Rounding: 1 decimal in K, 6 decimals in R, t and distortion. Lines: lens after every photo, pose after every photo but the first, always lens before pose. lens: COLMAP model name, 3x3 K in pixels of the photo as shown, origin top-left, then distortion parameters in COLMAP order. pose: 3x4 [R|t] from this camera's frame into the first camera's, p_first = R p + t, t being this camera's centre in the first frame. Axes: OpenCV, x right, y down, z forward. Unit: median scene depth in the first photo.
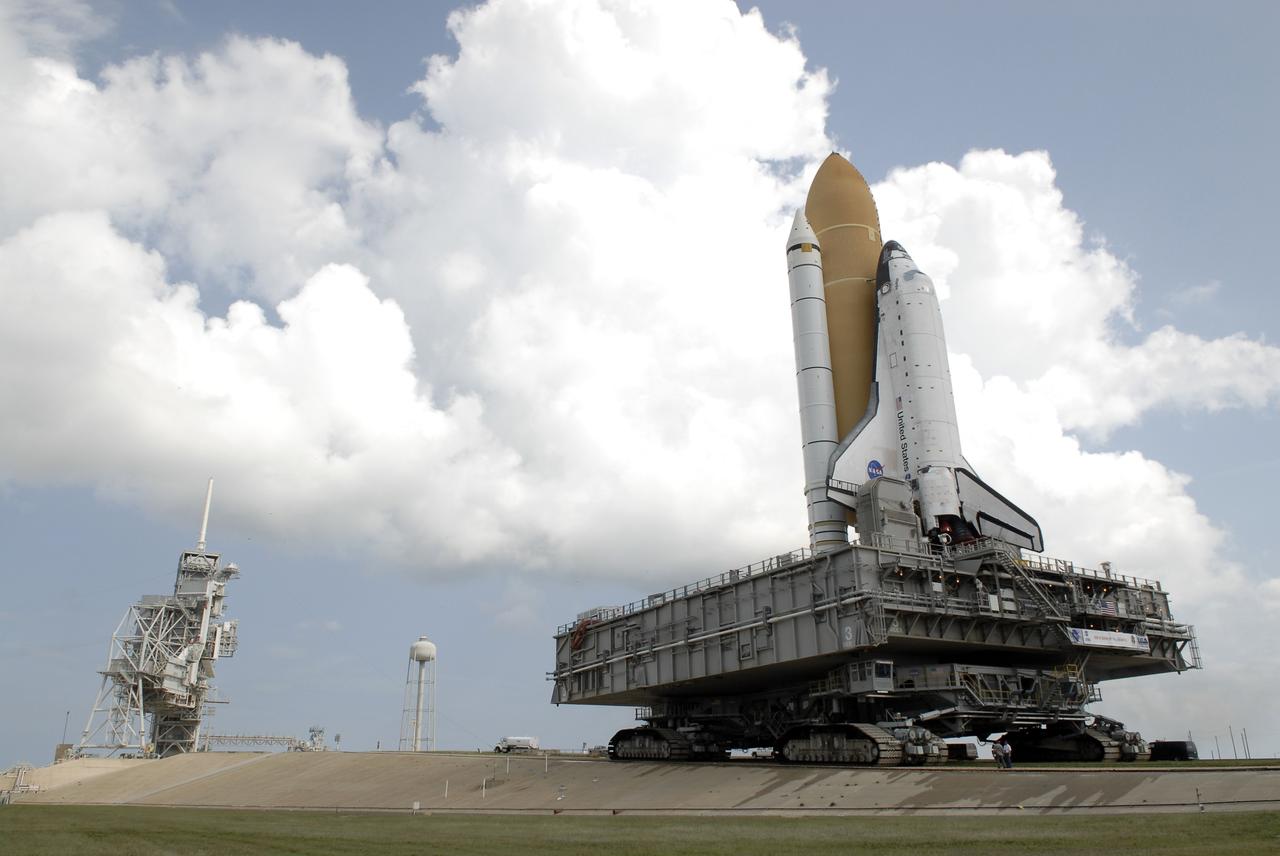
lens RADIAL K [[948.7, 0, 640.0], [0, 948.7, 428.0], [0, 0, 1]] dist [-0.035567, -0.003102]
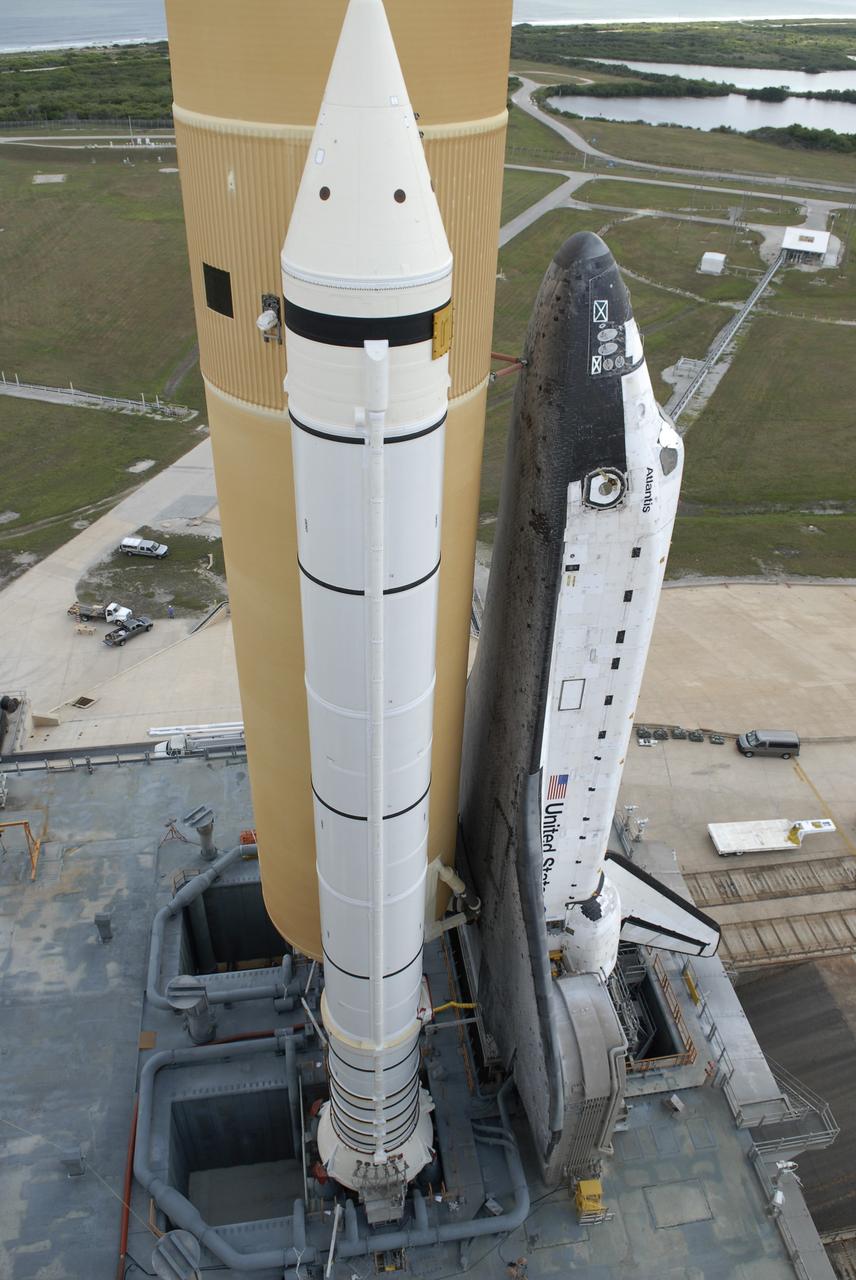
lens RADIAL K [[948.7, 0, 428.0], [0, 948.7, 640.0], [0, 0, 1]] dist [-0.035567, -0.003102]
pose [[0.395185, -0.529529, 0.750618, -0.014642], [-0.366552, 0.658357, 0.657424, -0.336535], [-0.842300, -0.534945, 0.066073, 1.151320]]
